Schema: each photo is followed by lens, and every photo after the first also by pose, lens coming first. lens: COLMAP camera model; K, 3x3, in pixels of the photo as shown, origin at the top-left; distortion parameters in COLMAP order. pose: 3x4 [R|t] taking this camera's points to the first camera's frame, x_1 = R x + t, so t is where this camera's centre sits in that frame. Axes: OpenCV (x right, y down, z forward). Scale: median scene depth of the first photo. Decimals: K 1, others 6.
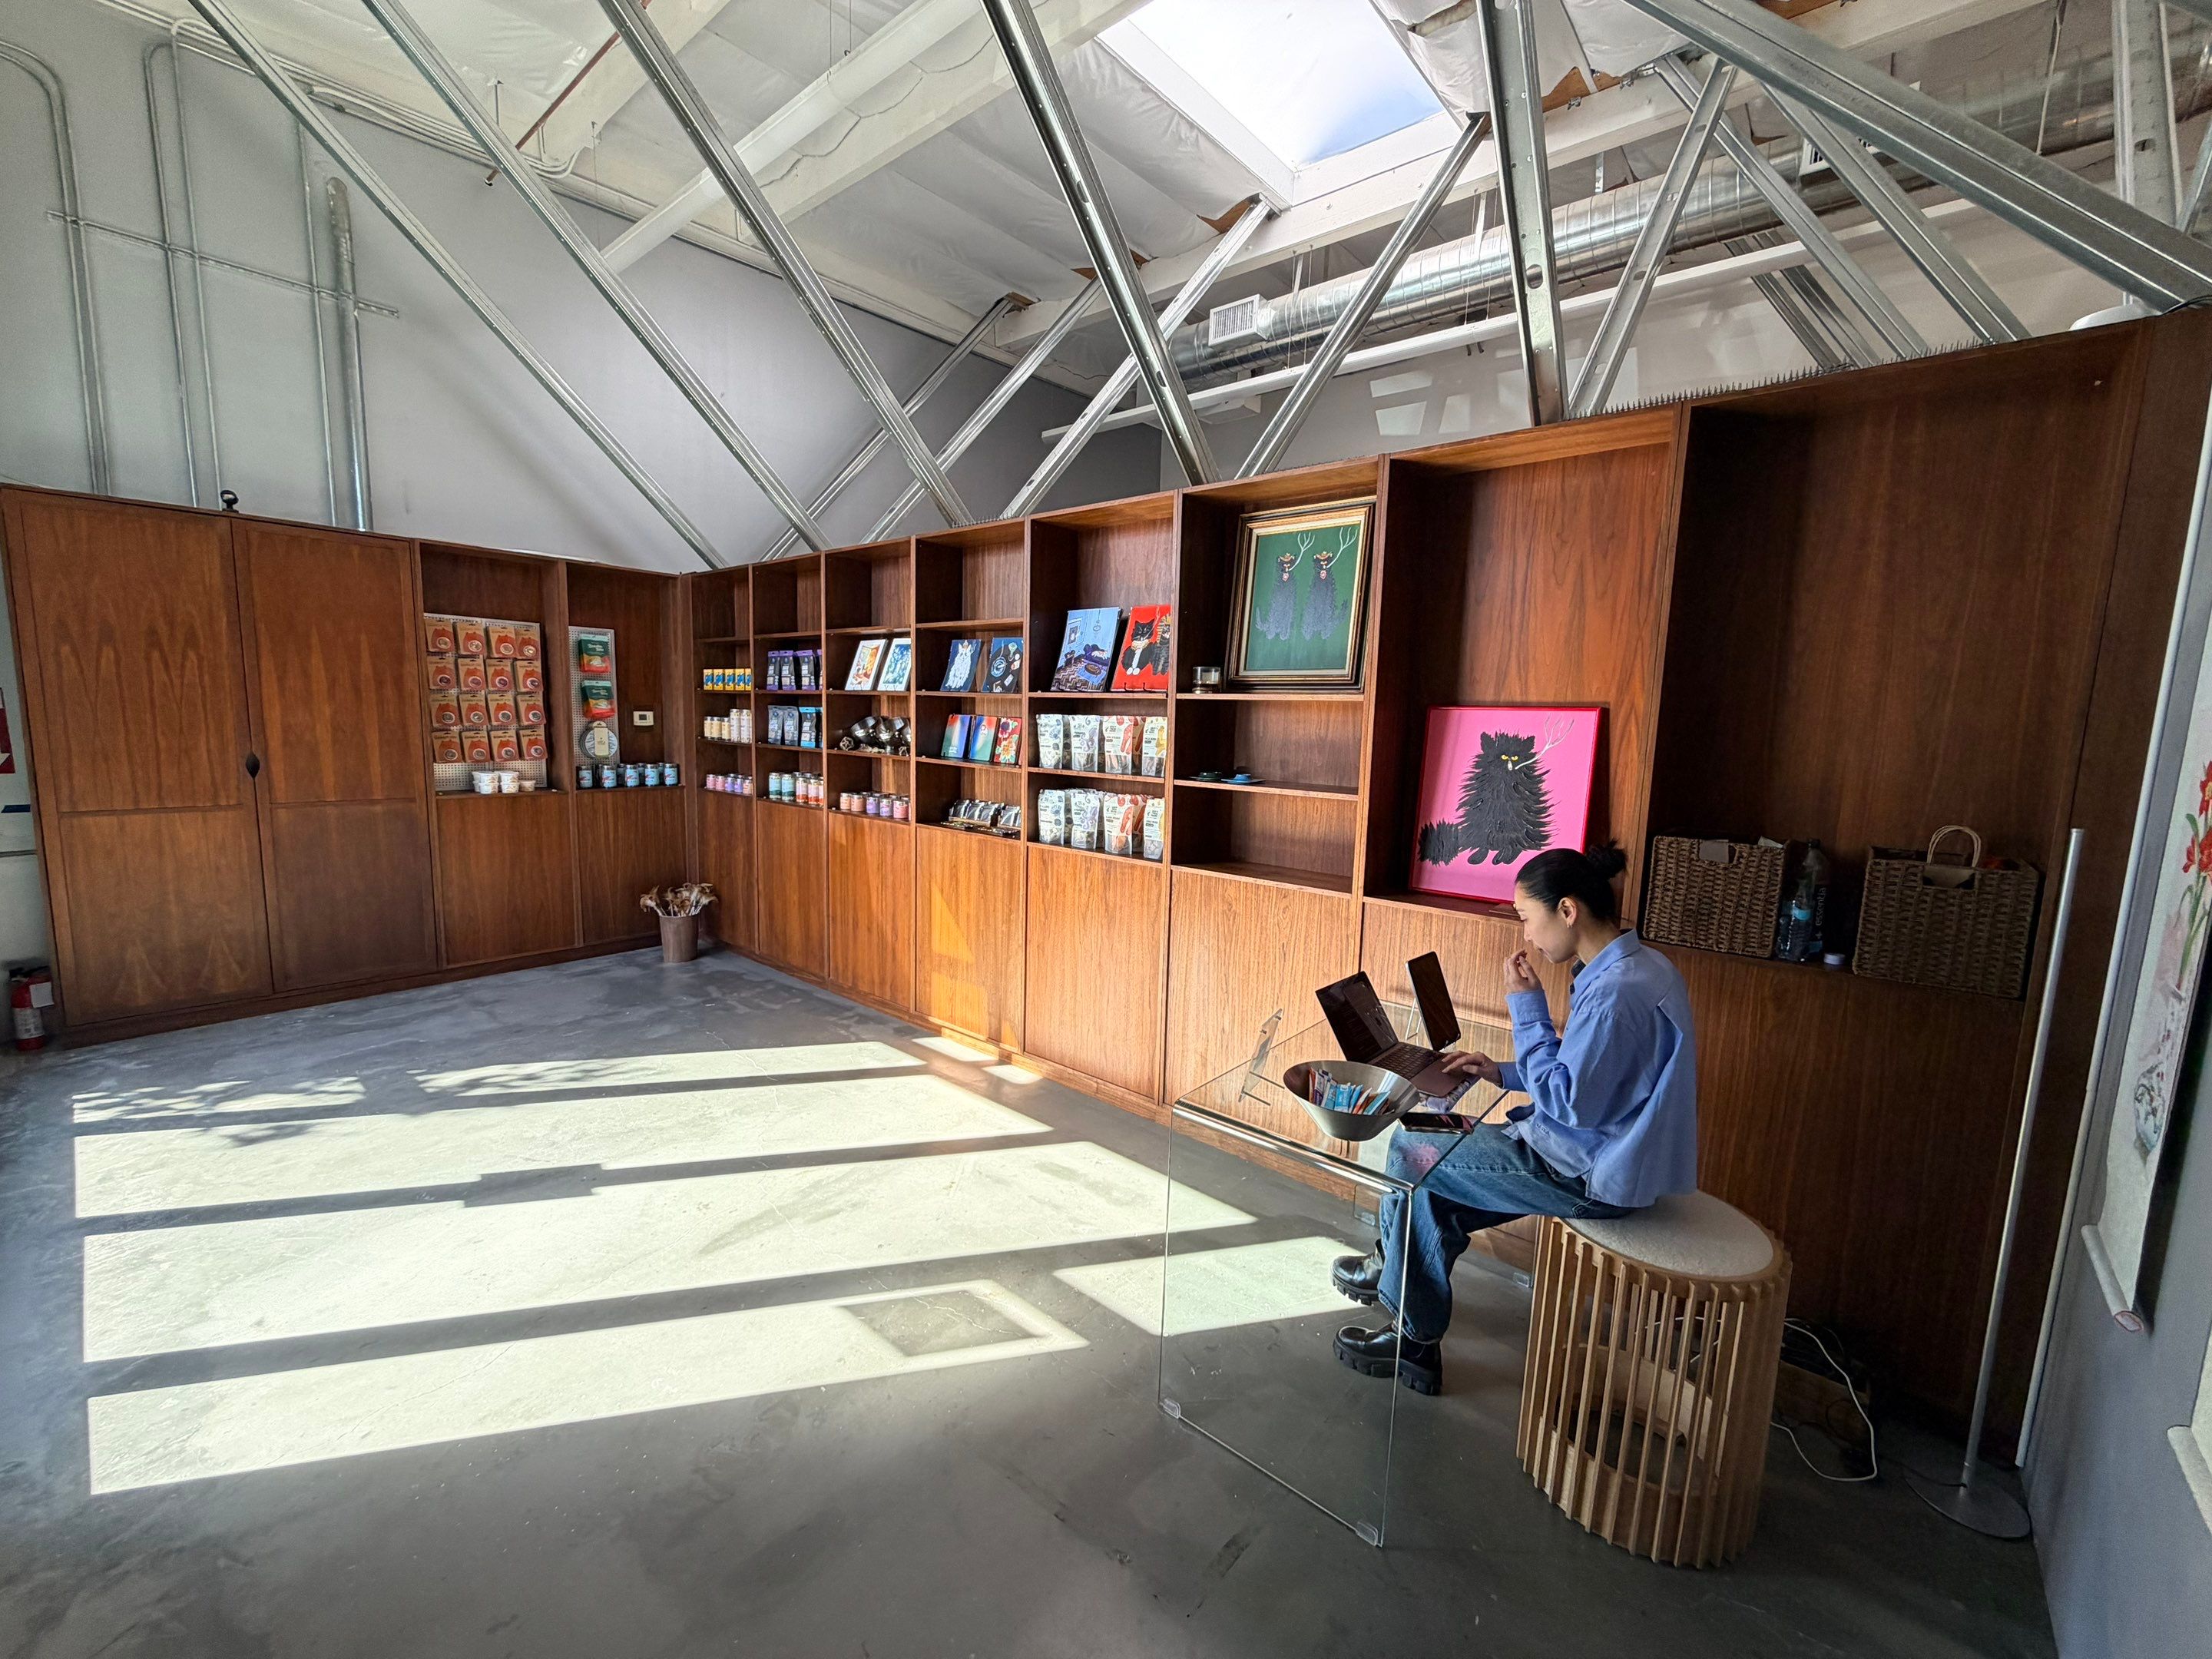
lens RADIAL K [[878.5, 0, 1099.3], [0, 878.5, 825.4], [0, 0, 1]] dist [-0.002017, 0.000038]
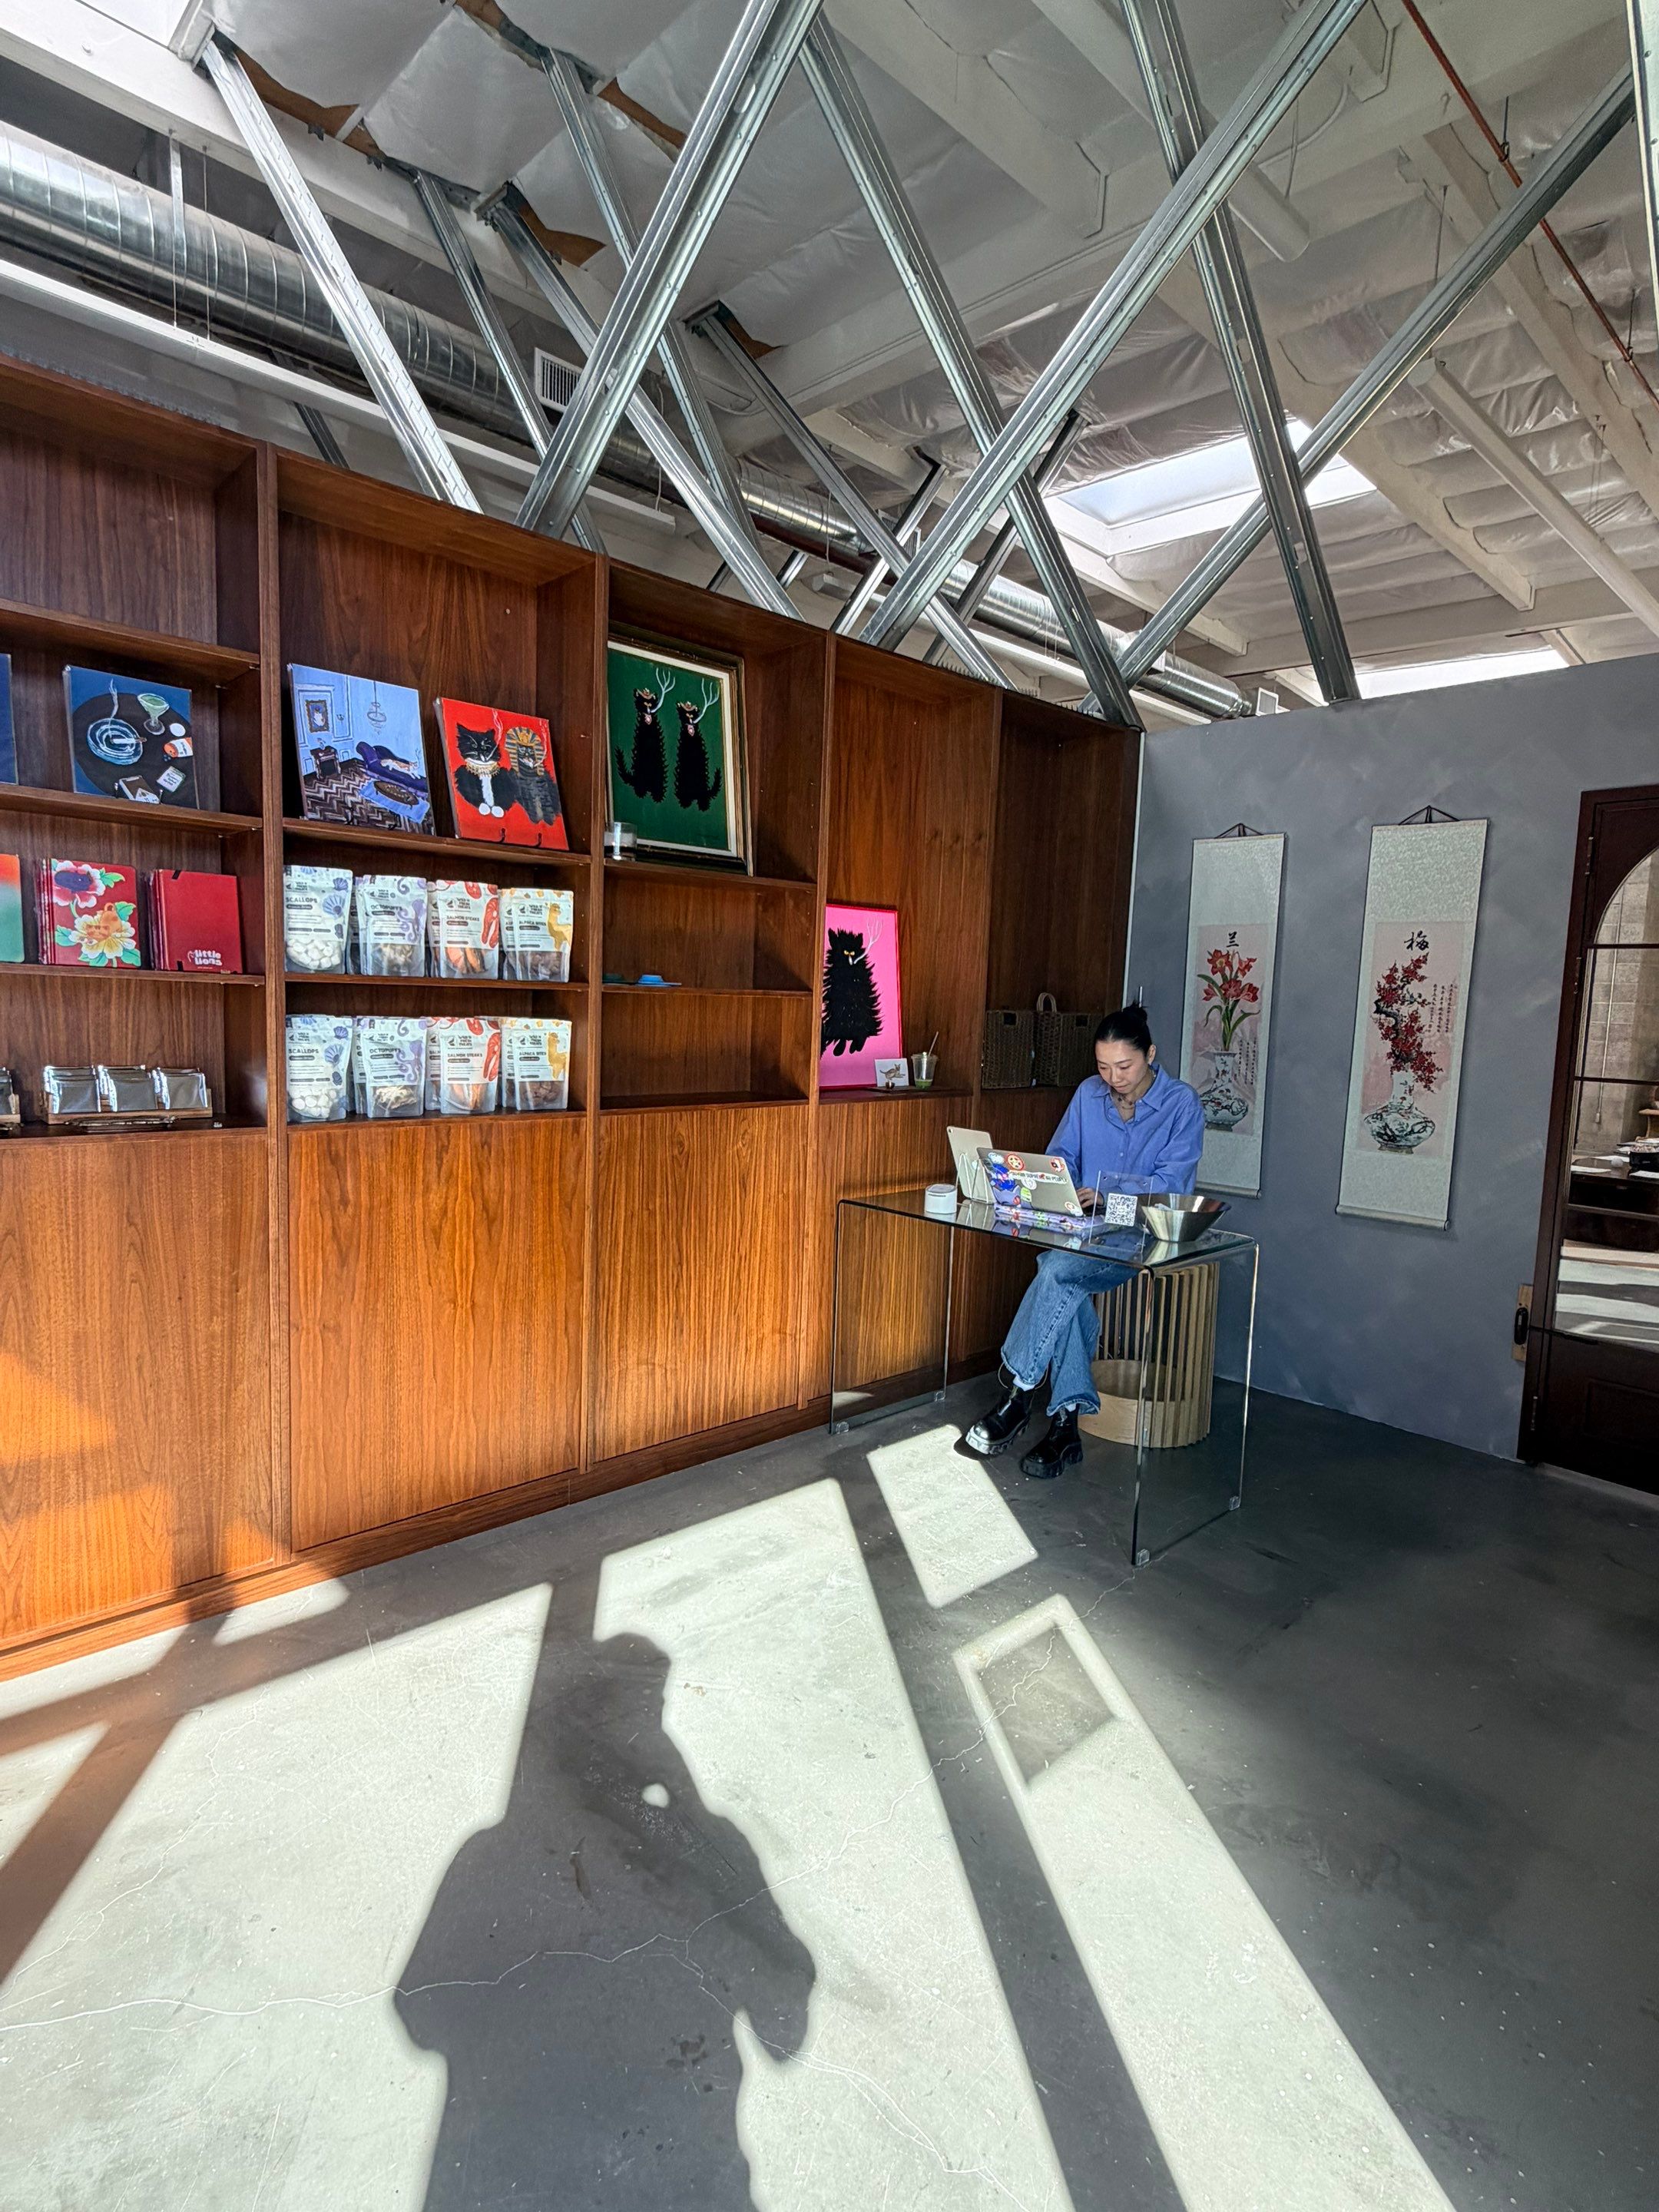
lens RADIAL K [[1145.8, 0, 829.5], [0, 1145.8, 1106.0], [0, 0, 1]] dist [-0.001363, -0.000898]
pose [[0.109397, -0.121158, 0.986586, -0.933941], [0.091267, 0.989575, 0.111405, -0.049461], [-0.989799, 0.077856, 0.119315, 0.862988]]
